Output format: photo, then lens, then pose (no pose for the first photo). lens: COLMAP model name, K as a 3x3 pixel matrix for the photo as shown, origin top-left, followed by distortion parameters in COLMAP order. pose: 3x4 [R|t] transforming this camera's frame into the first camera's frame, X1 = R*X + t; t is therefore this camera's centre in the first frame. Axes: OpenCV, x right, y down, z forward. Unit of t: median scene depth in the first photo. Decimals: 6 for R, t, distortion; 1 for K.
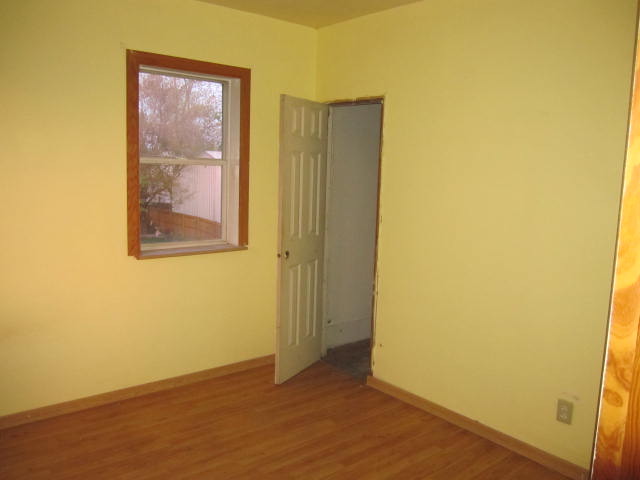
lens RADIAL K [[517.0, 0, 320.0], [0, 517.0, 240.0], [0, 0, 1]] dist [-0.071489, 0.000991]
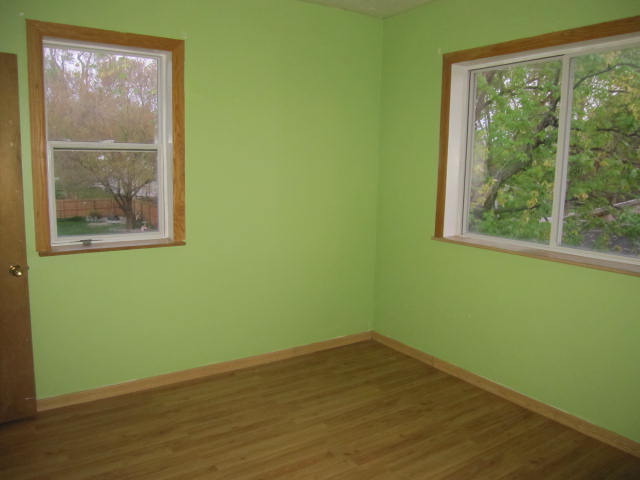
lens RADIAL K [[517.0, 0, 320.0], [0, 517.0, 240.0], [0, 0, 1]] dist [-0.071489, 0.000991]
pose [[0.996972, 0.009056, -0.077228, 0.097075], [-0.007447, 0.999750, 0.021099, -0.006030], [0.077400, -0.020460, 0.996790, 0.079439]]
